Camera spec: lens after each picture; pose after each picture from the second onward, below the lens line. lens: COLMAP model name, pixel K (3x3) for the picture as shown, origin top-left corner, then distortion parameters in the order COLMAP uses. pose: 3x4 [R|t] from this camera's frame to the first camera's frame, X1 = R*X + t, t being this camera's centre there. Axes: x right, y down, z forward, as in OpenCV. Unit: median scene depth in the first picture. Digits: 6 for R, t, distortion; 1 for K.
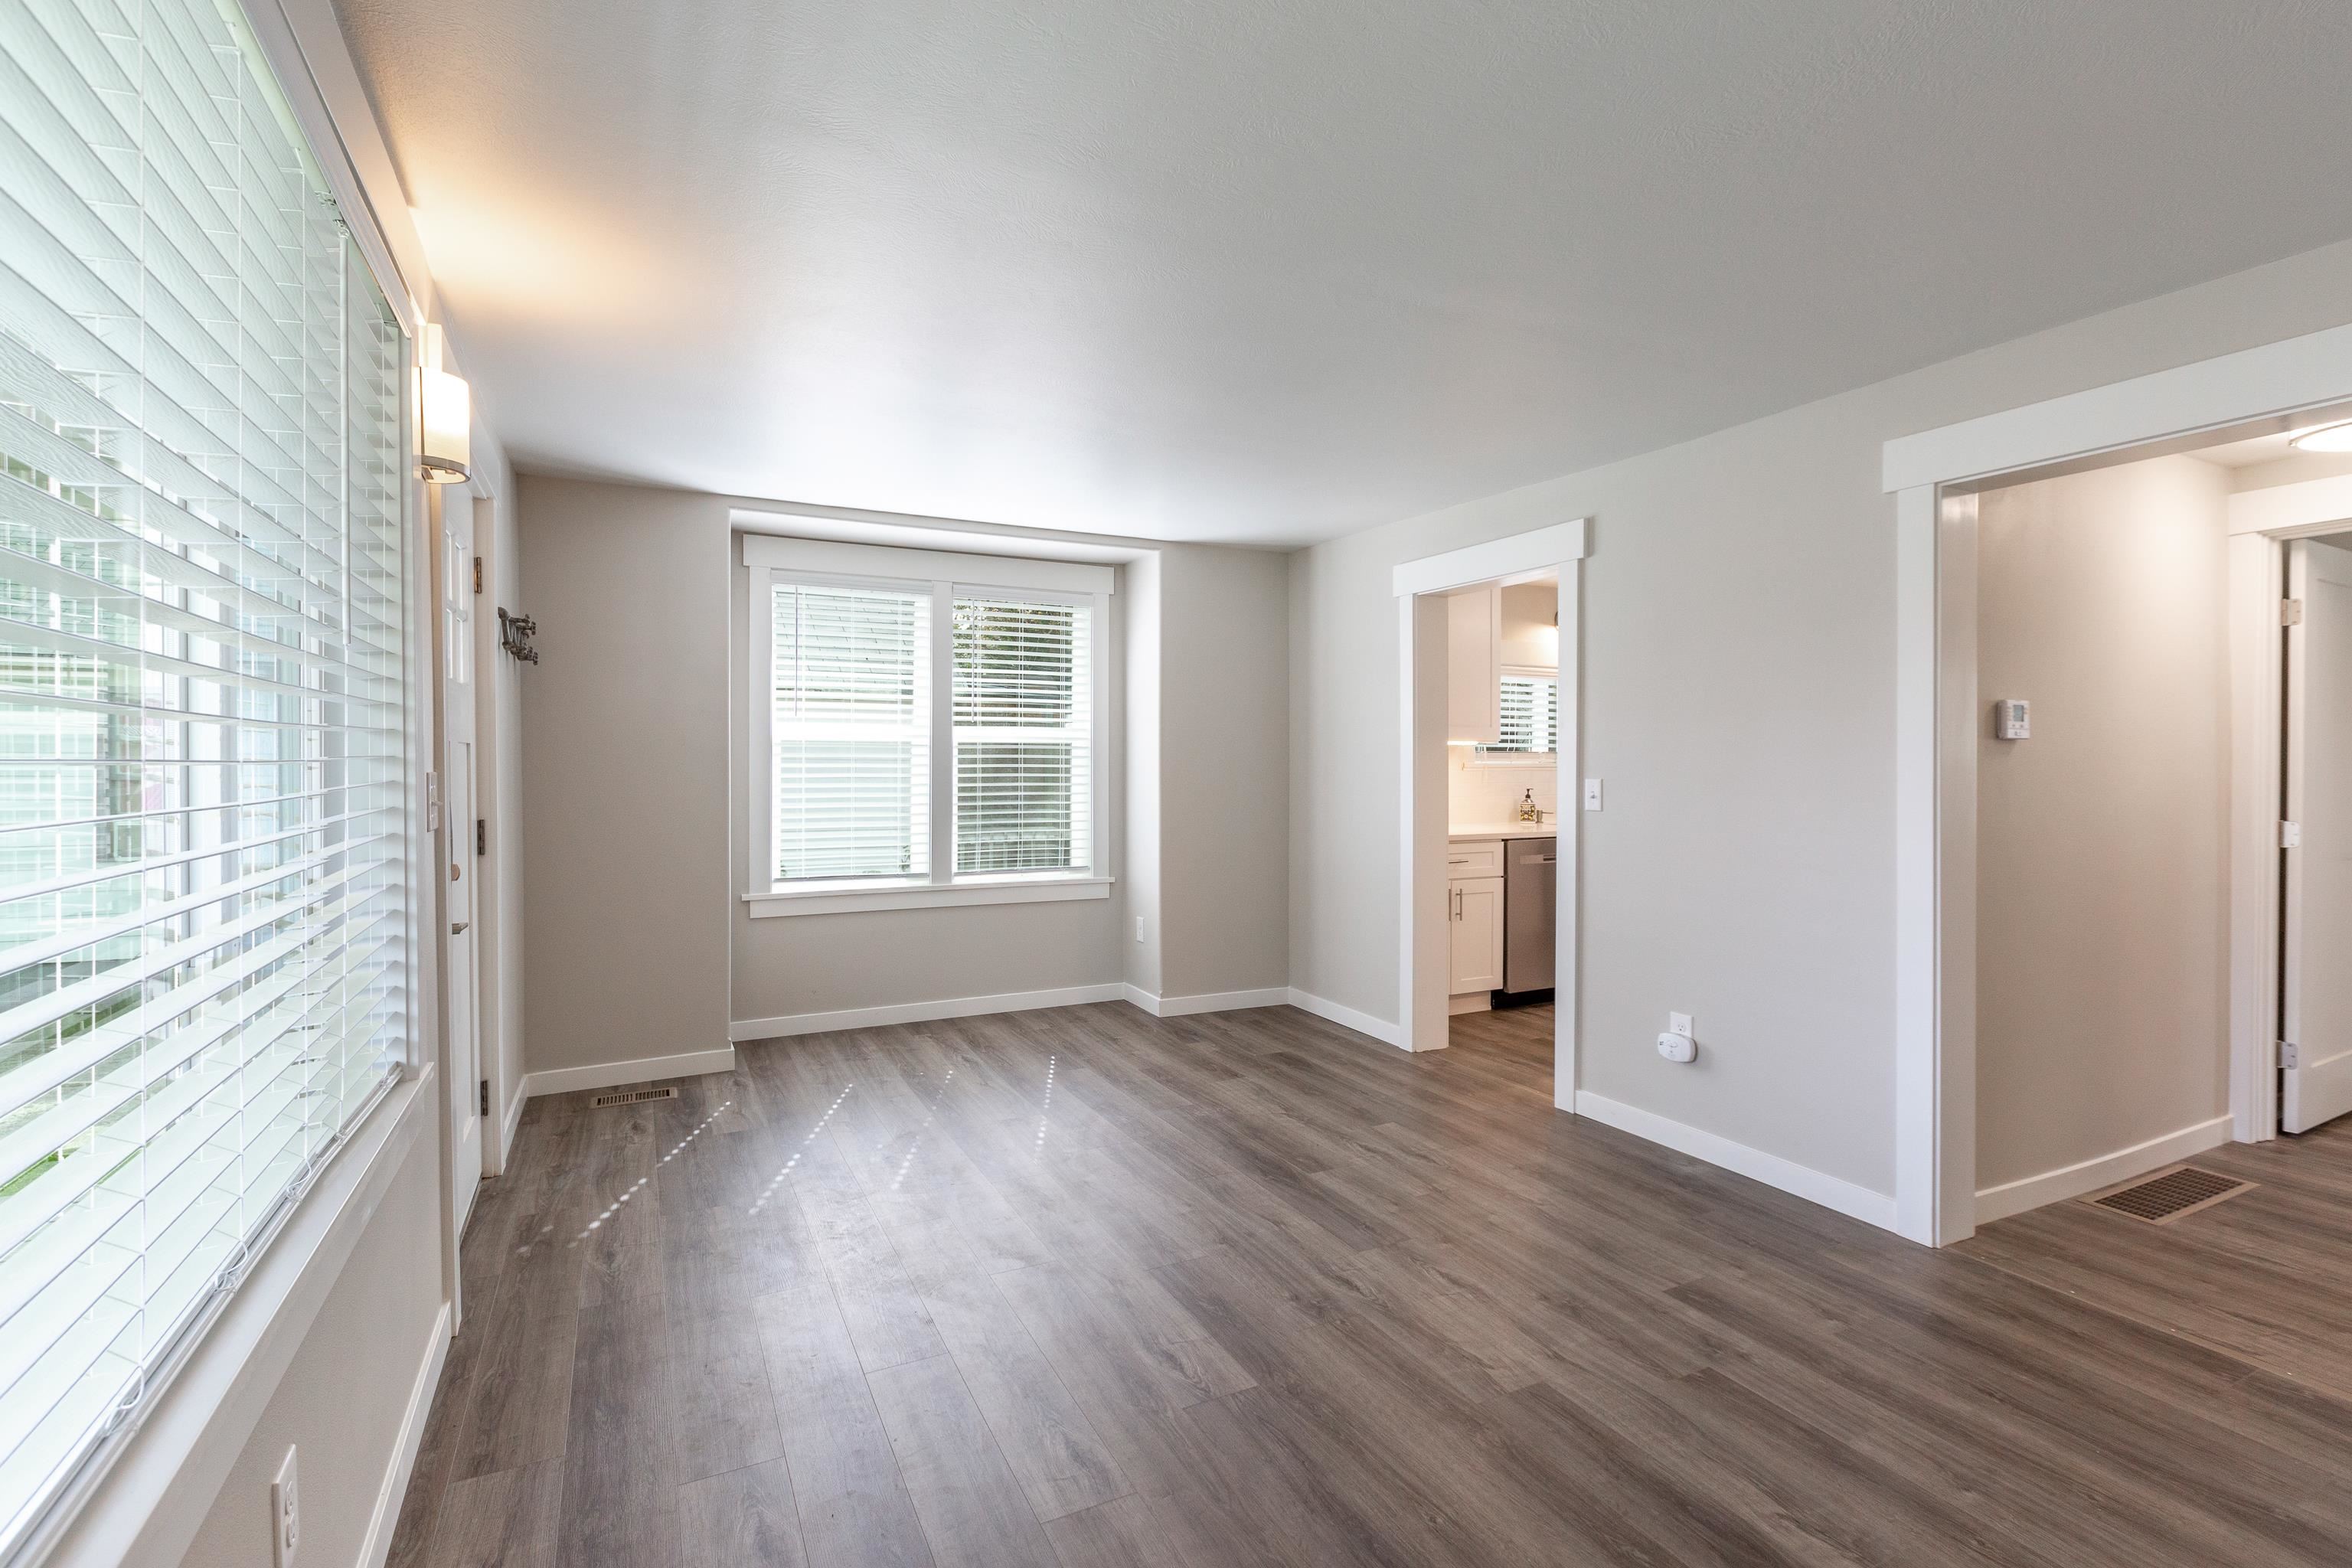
lens RADIAL K [[1055.7, 0, 1166.4], [0, 1055.7, 778.4], [0, 0, 1]] dist [0.000242, 0.000057]
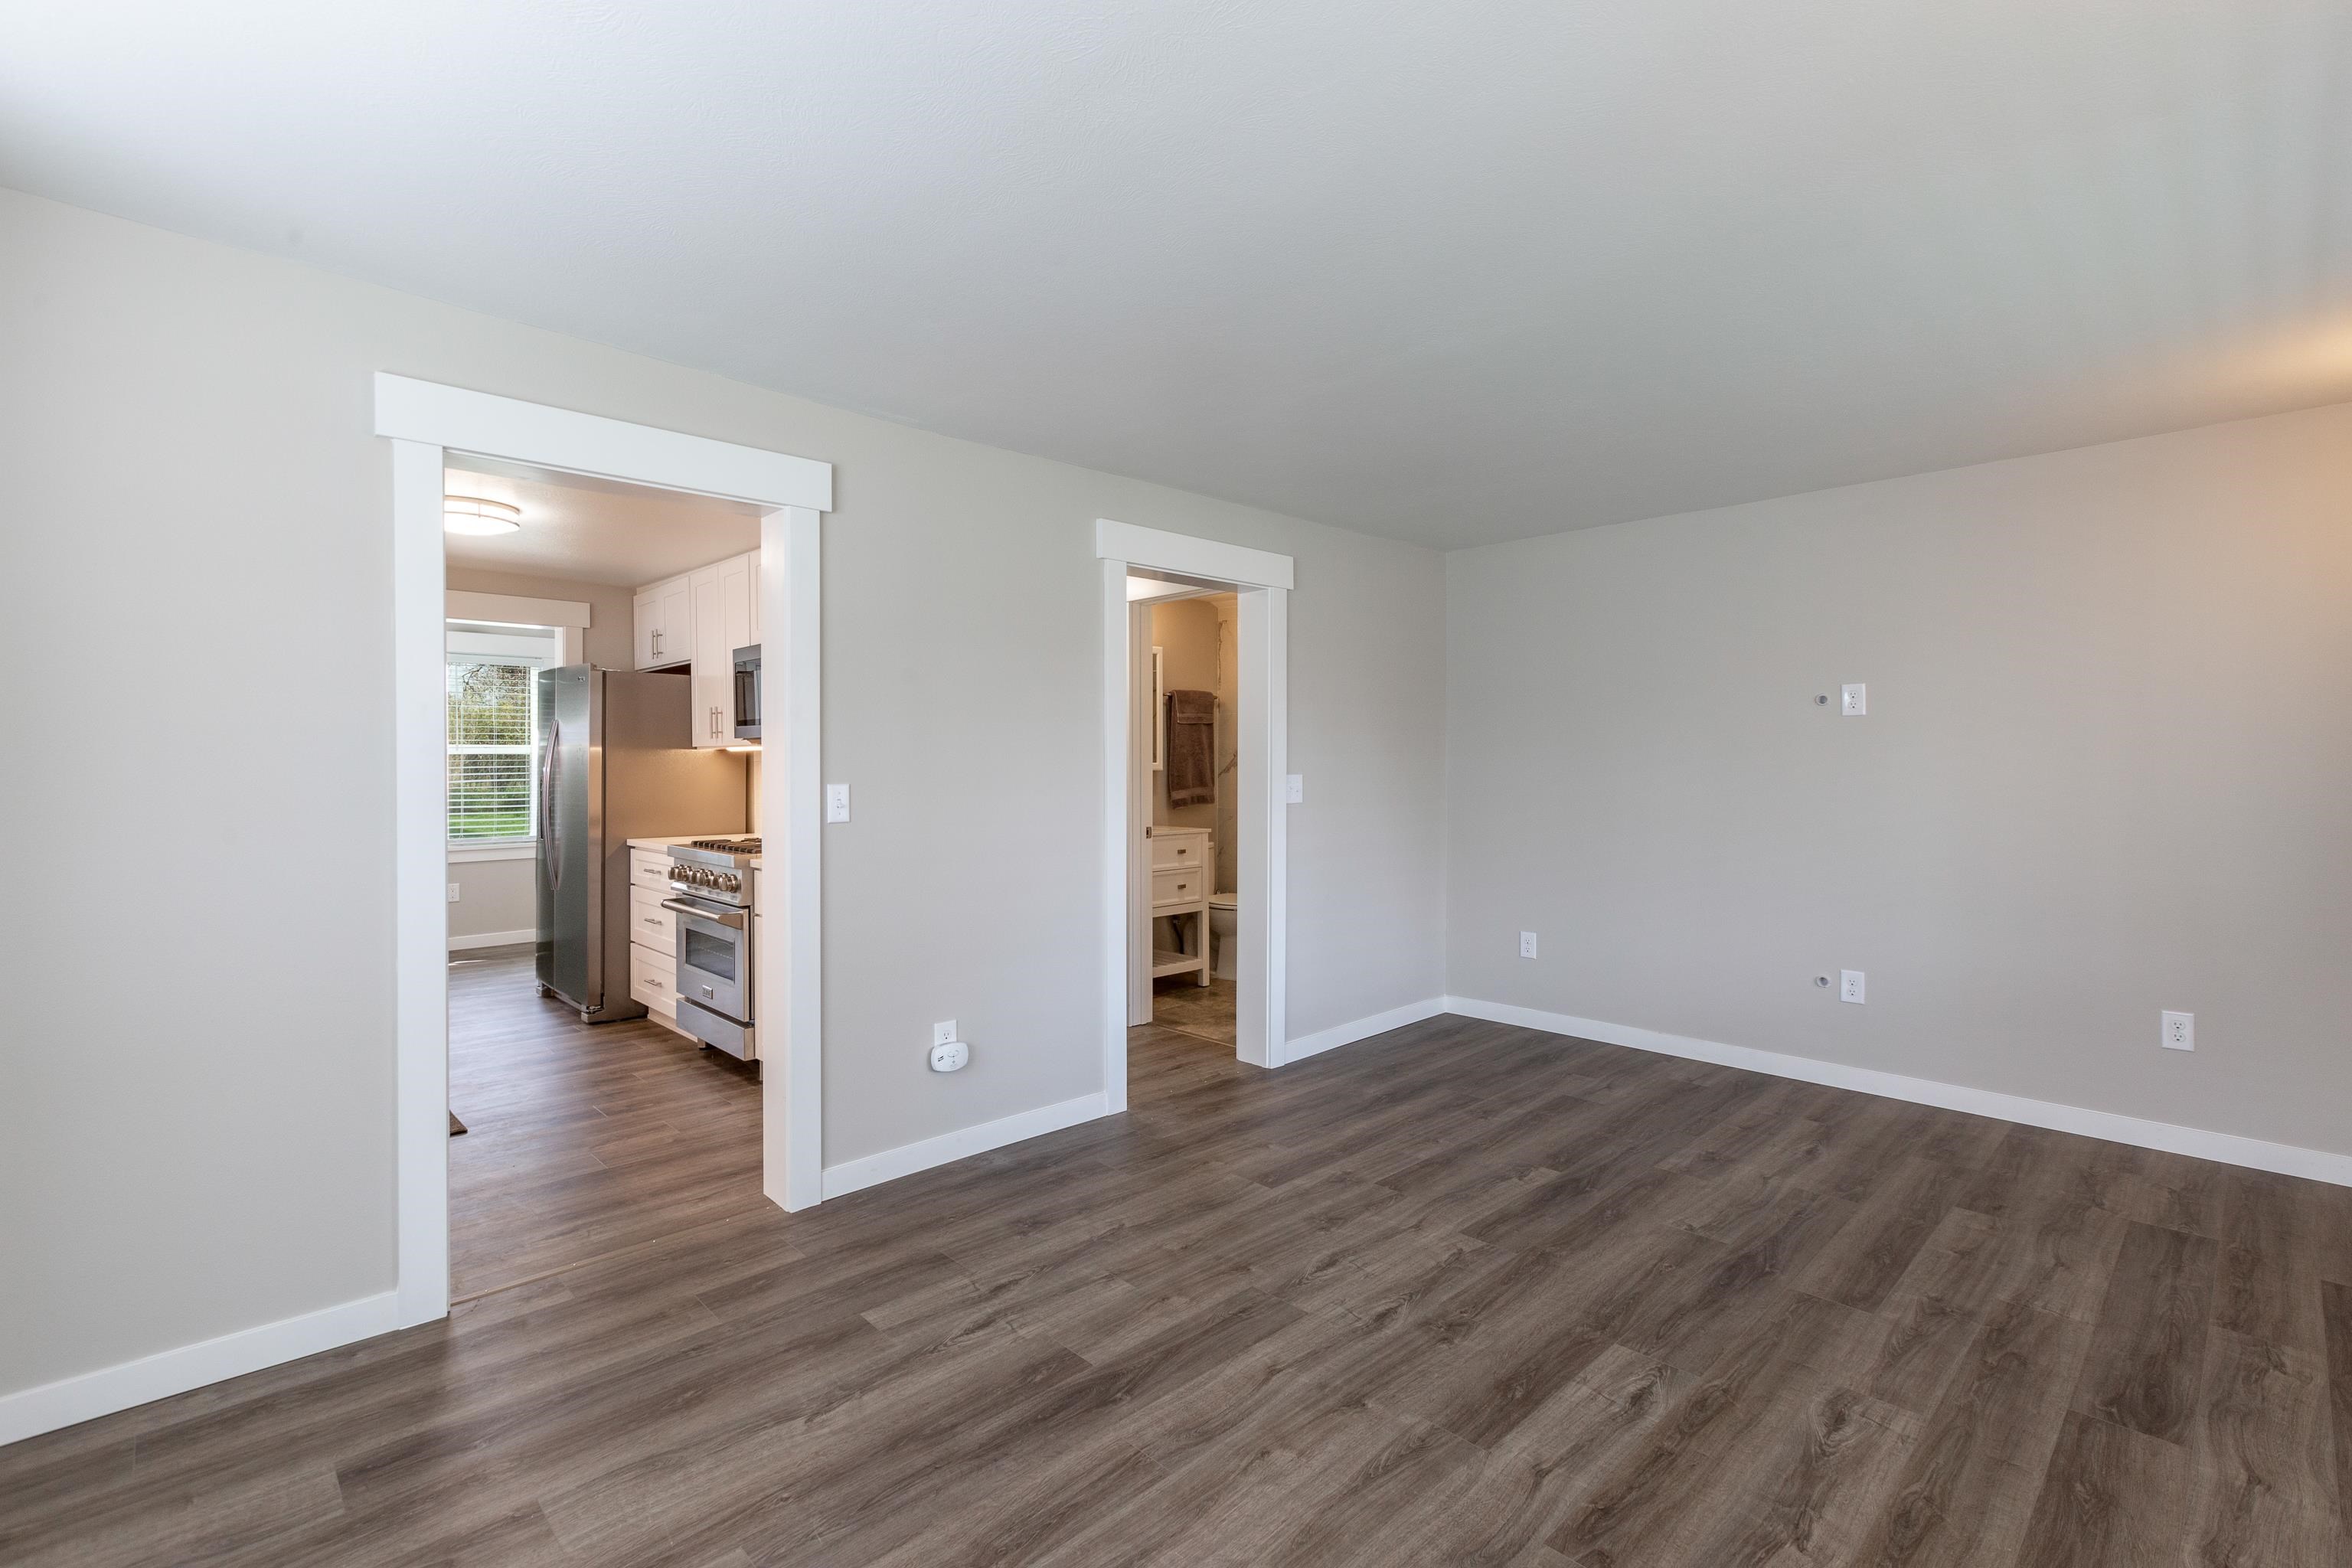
lens RADIAL K [[1055.7, 0, 1166.4], [0, 1055.7, 778.4], [0, 0, 1]] dist [0.000242, 0.000057]
pose [[-0.286203, -0.017511, 0.958009, -0.519283], [0.015999, 0.999606, 0.023051, -0.020925], [-0.958035, 0.021924, -0.285810, 1.122229]]
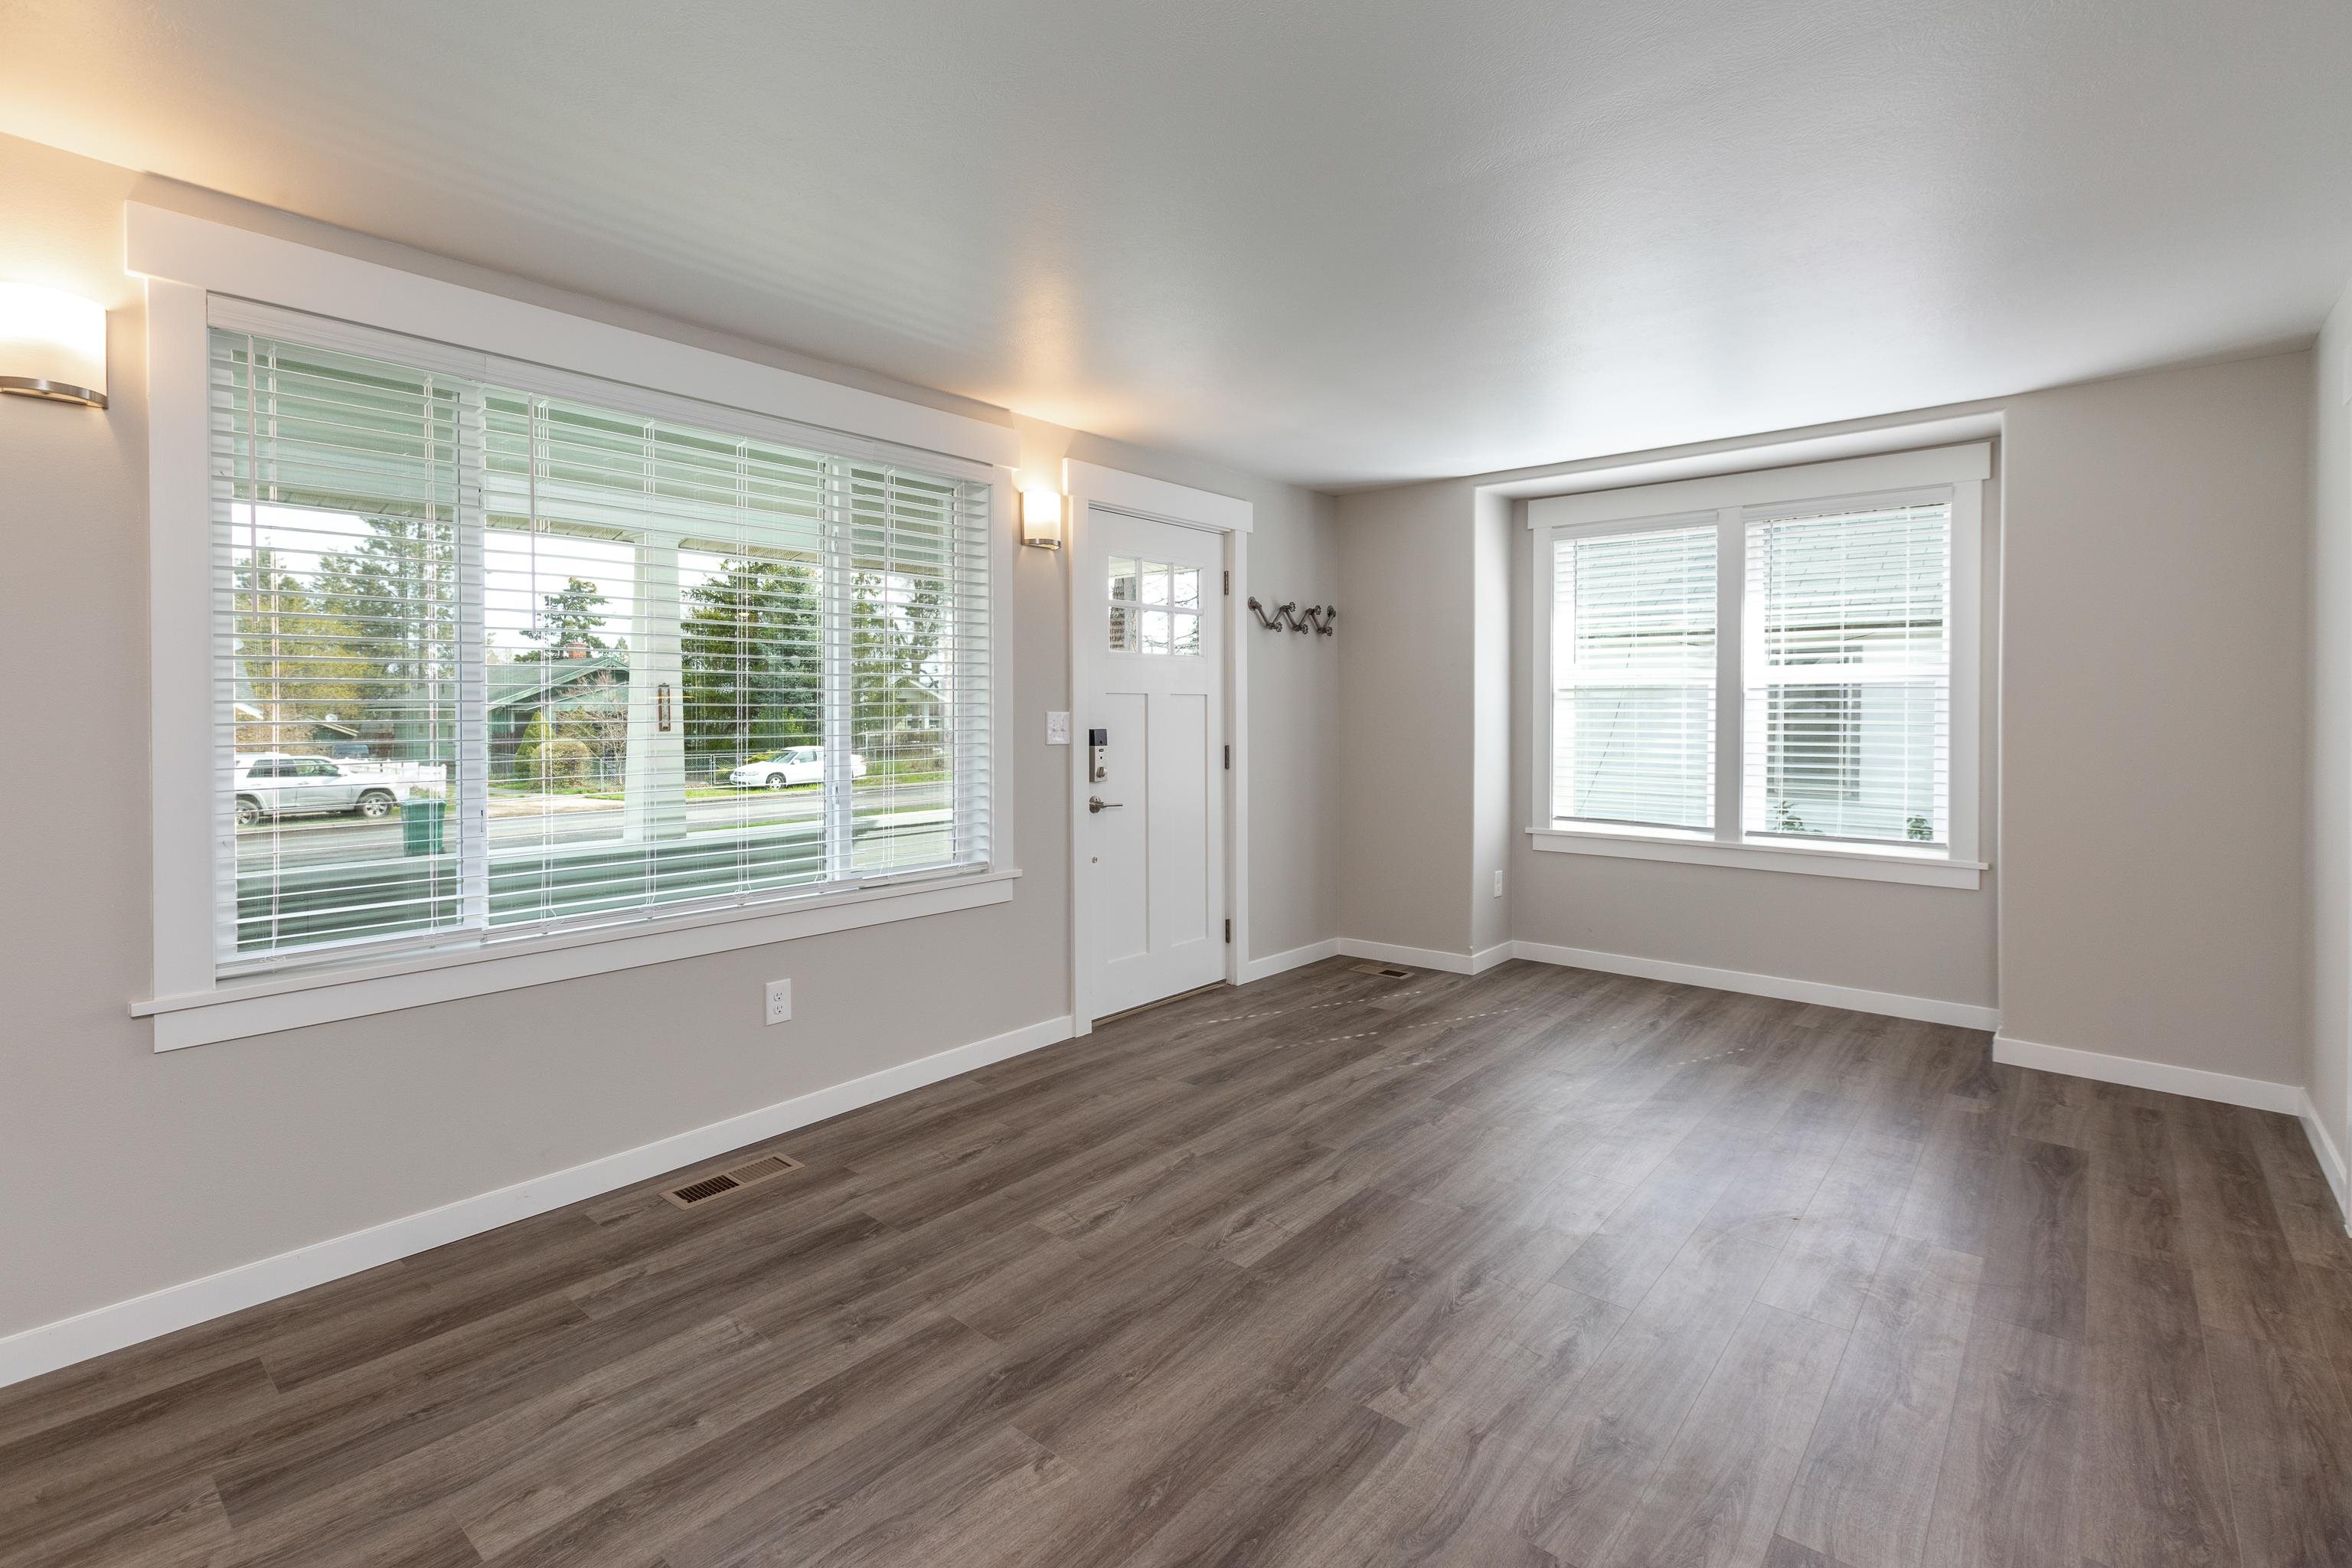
lens RADIAL K [[1080.6, 0, 1170.0], [0, 1080.6, 714.1], [0, 0, 1]] dist [-0.000018, -0.000104]
pose [[0.389366, 0.002652, -0.921080, 0.710001], [-0.013489, 0.999905, -0.002823, -0.000231], [0.920985, 0.013523, 0.389364, 0.310427]]
